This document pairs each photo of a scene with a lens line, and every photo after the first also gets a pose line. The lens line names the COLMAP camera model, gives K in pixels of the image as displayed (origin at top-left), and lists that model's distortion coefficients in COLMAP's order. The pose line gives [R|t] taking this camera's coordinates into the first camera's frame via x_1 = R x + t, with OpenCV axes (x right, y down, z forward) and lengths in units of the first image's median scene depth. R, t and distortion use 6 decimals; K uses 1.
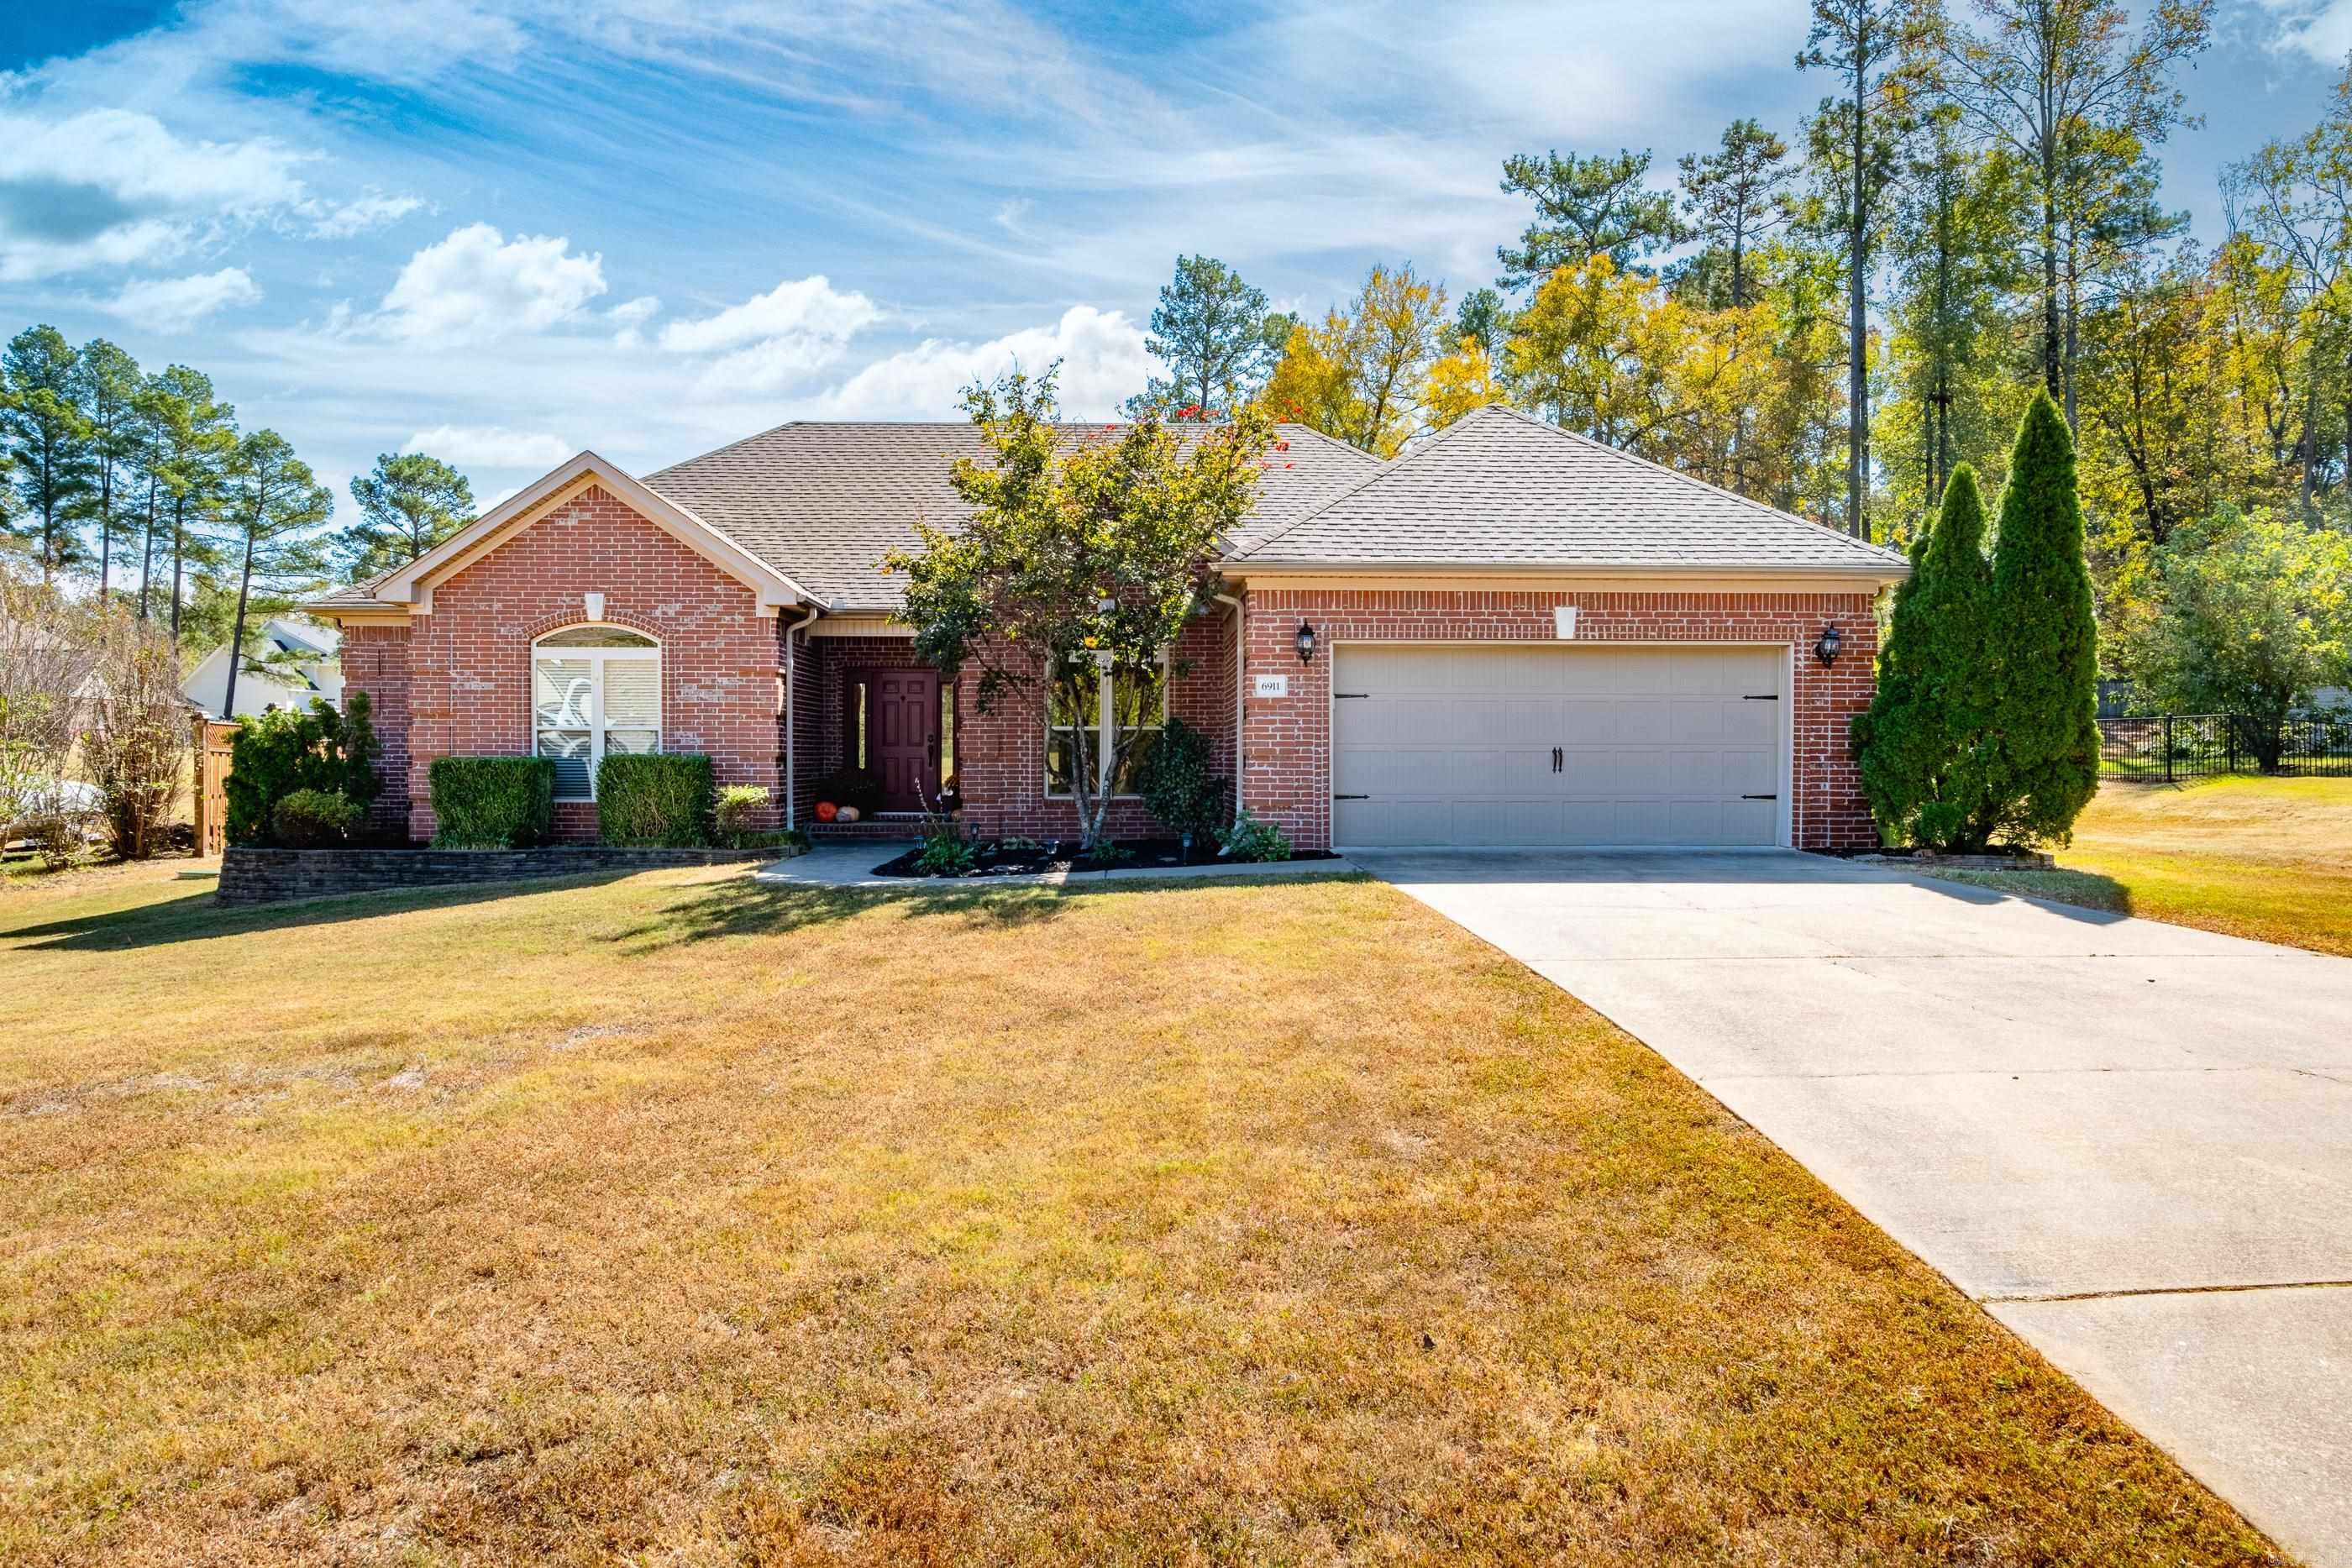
lens RADIAL K [[1672.9, 0, 1177.5], [0, 1672.9, 755.8], [0, 0, 1]] dist [-0.005469, 0.012877]
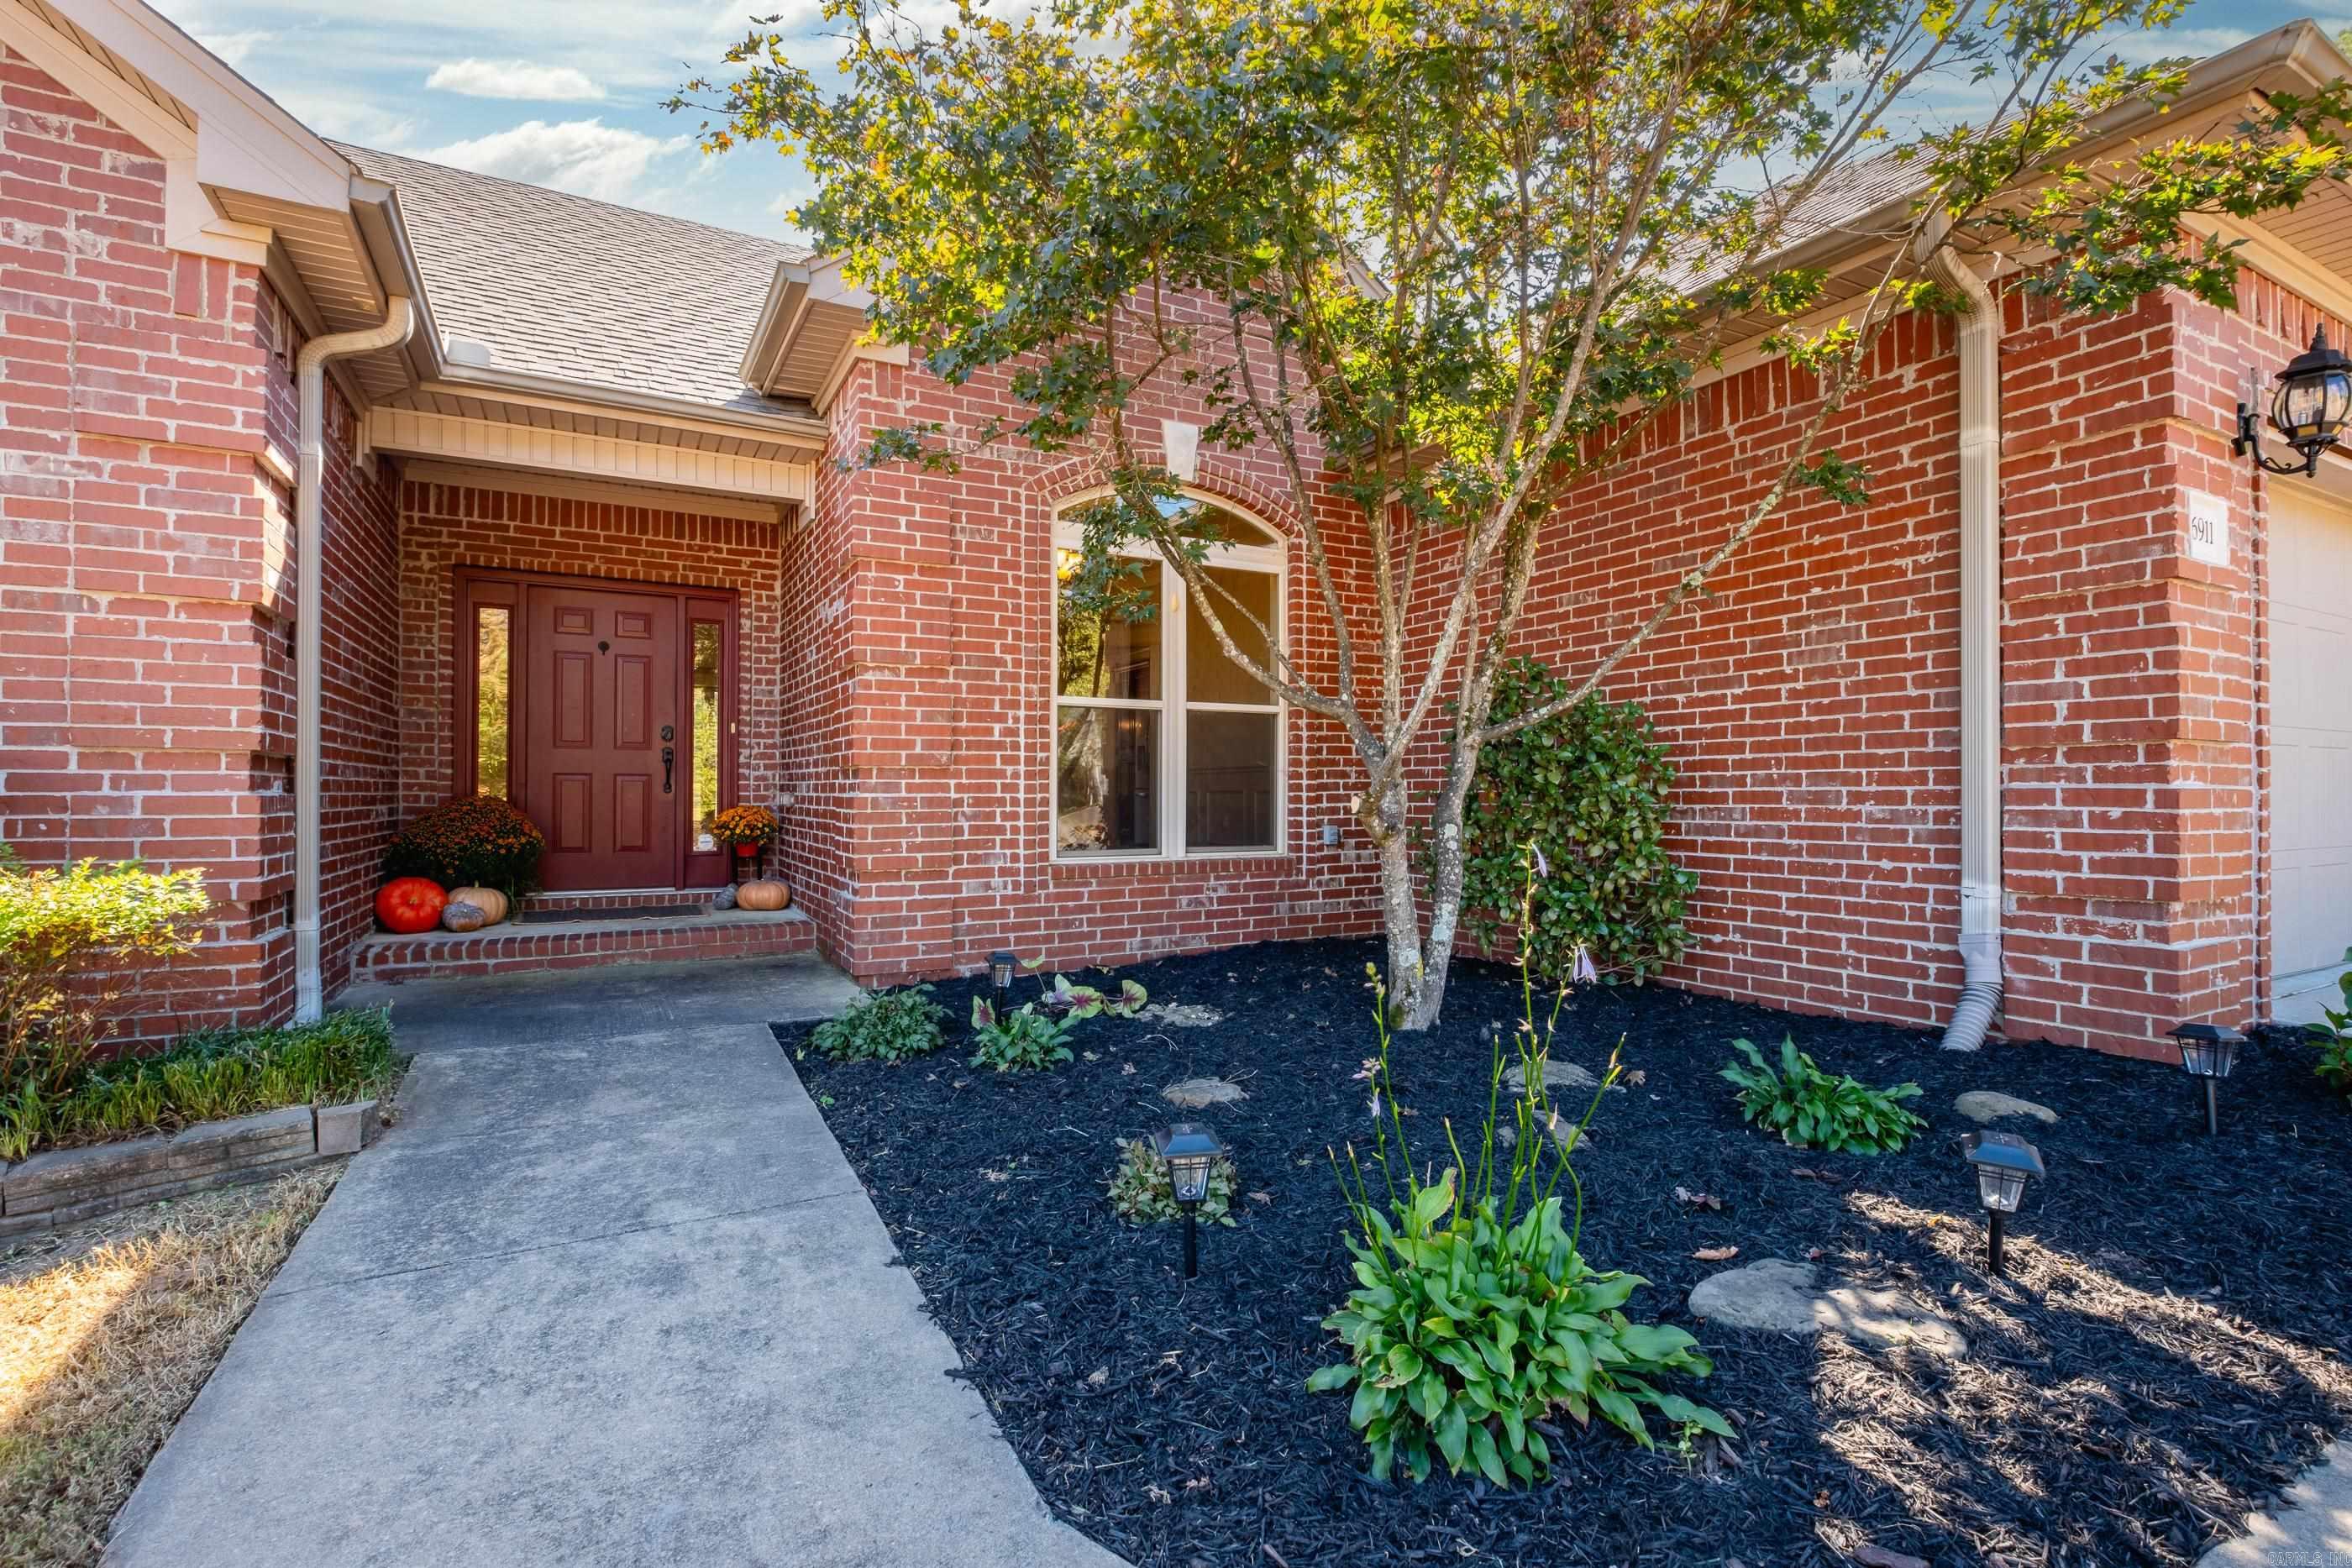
lens RADIAL K [[1098.1, 0, 1178.7], [0, 1098.1, 776.1], [0, 0, 1]] dist [-0.001898, -0.000505]
pose [[0.894996, 0.005051, 0.446046, -0.070893], [0.000245, 0.999930, -0.011815, 0.002724], [-0.446074, 0.010684, 0.894932, 0.297321]]
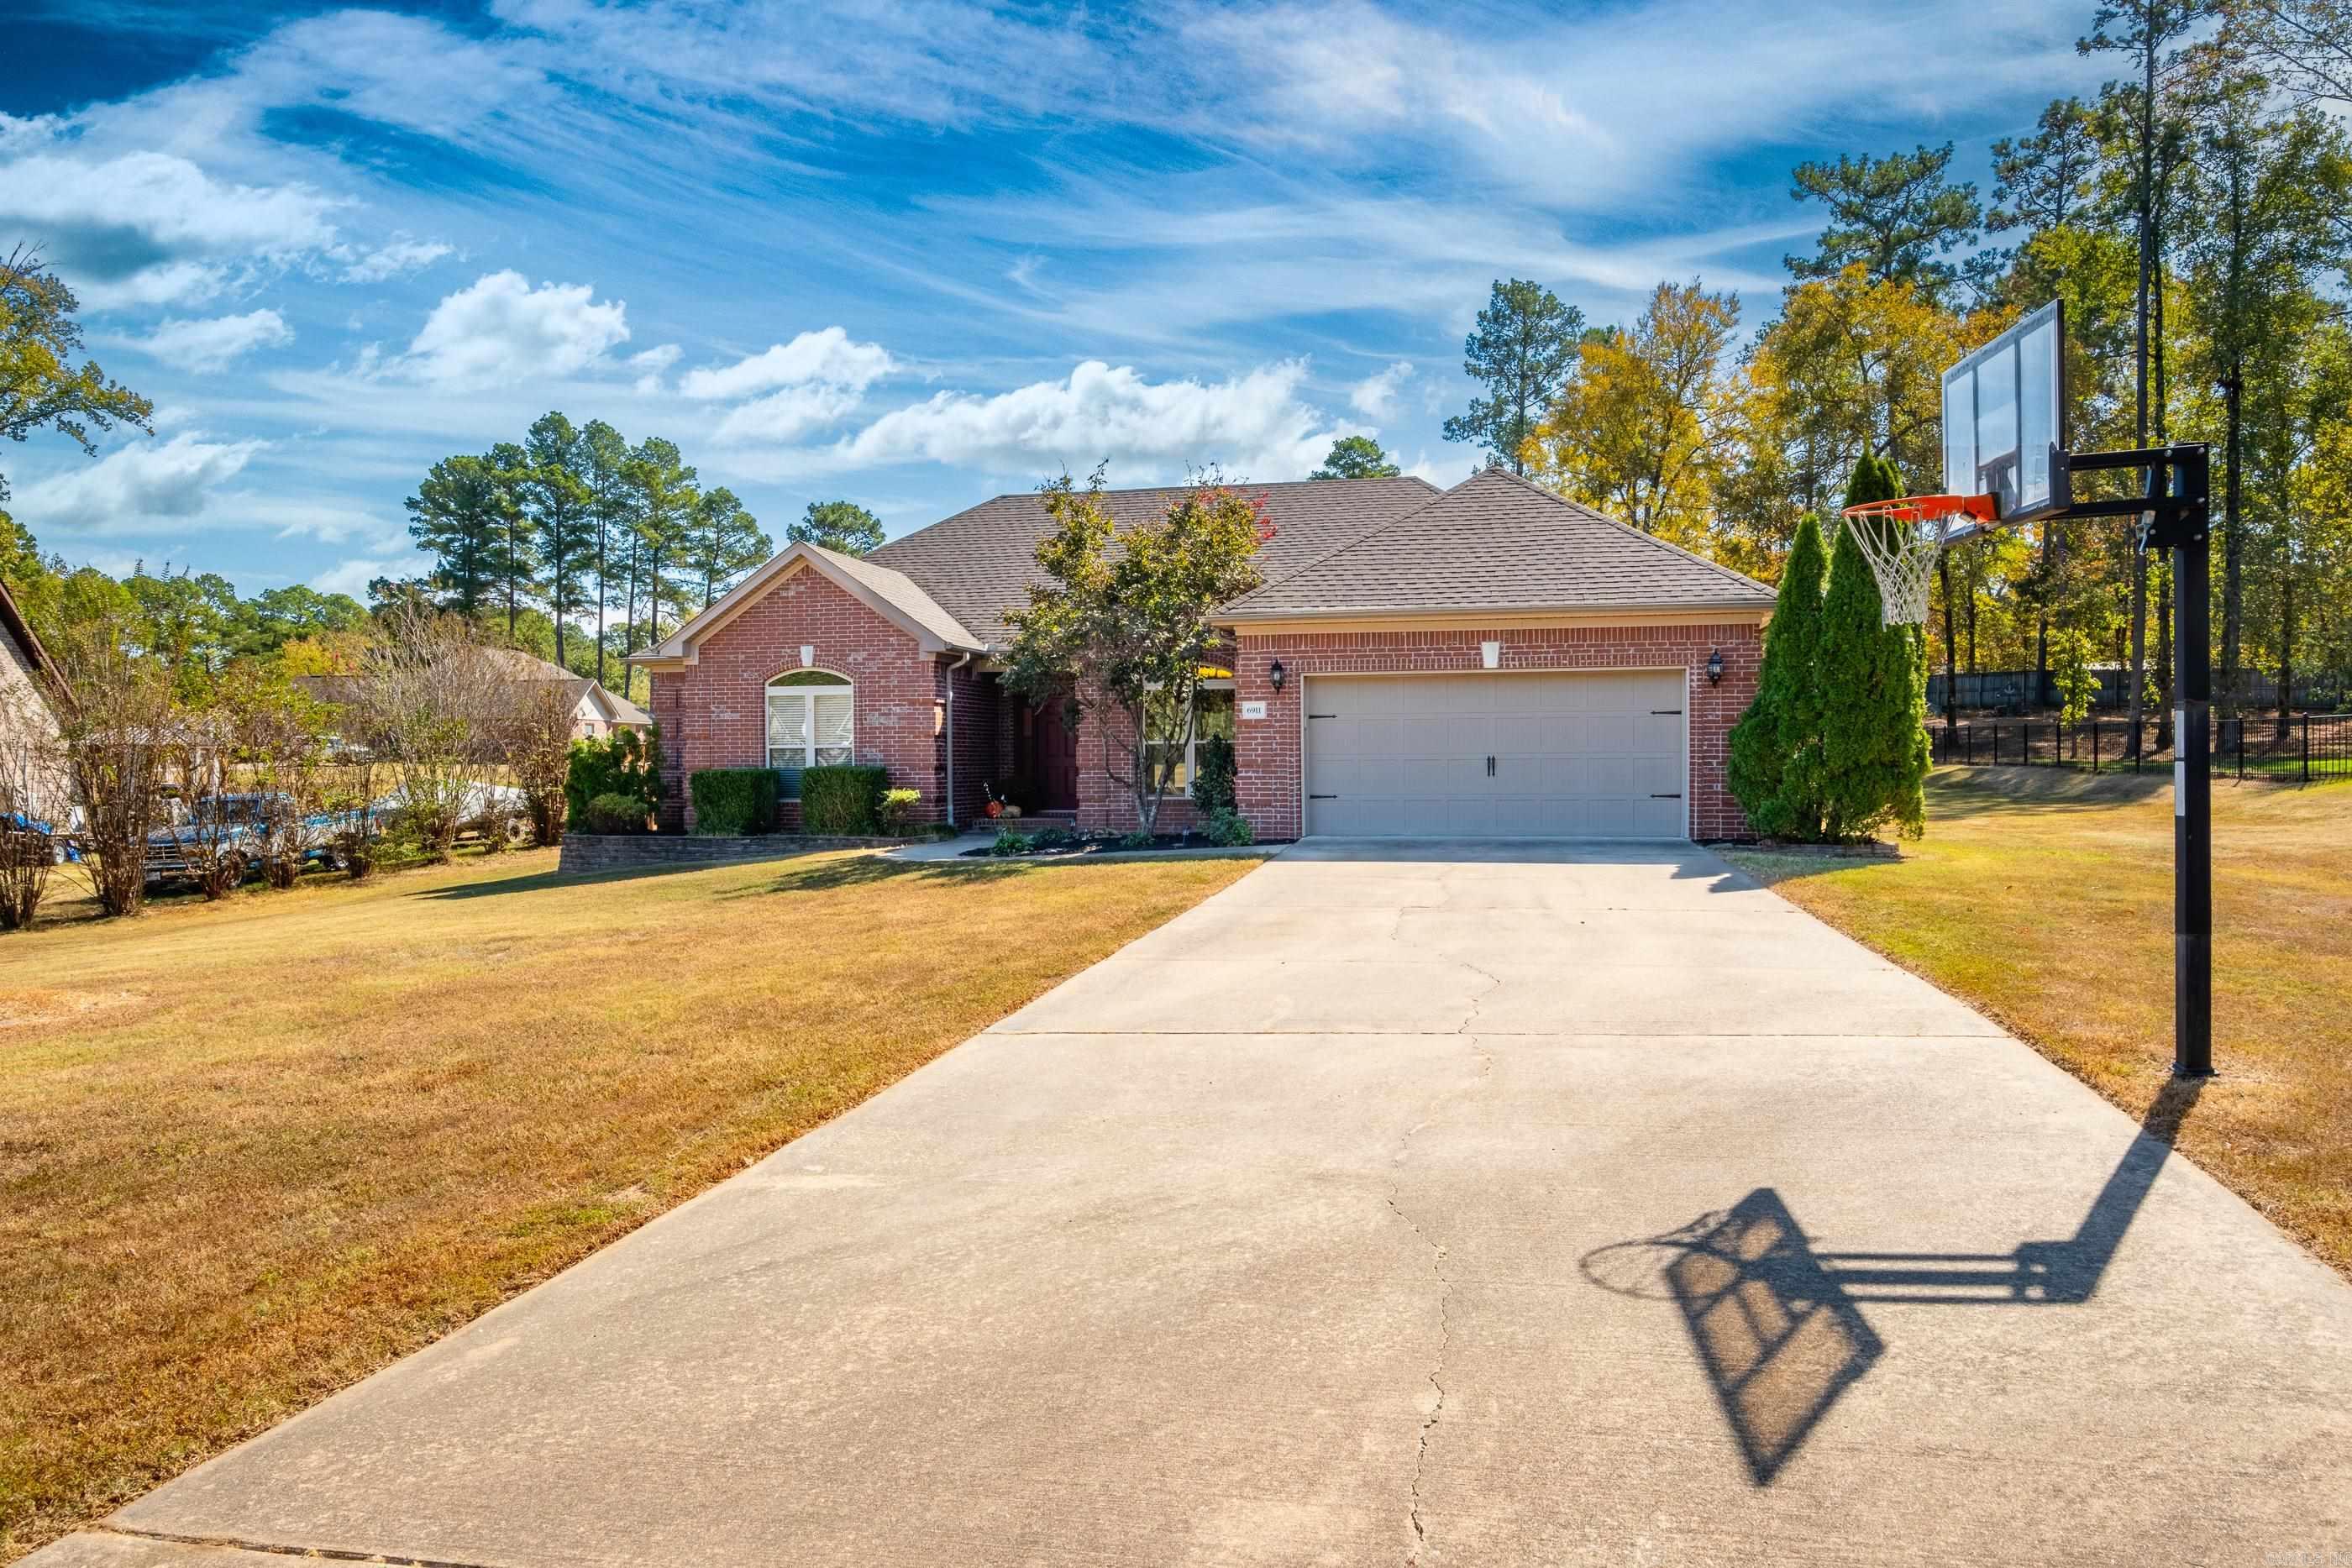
lens RADIAL K [[1672.9, 0, 1177.5], [0, 1672.9, 755.8], [0, 0, 1]] dist [-0.005469, 0.012877]
pose [[0.965994, -0.008337, -0.258430, 0.109884], [0.007770, 0.999965, -0.003212, -0.001008], [0.258447, 0.001095, 0.966025, -0.083818]]
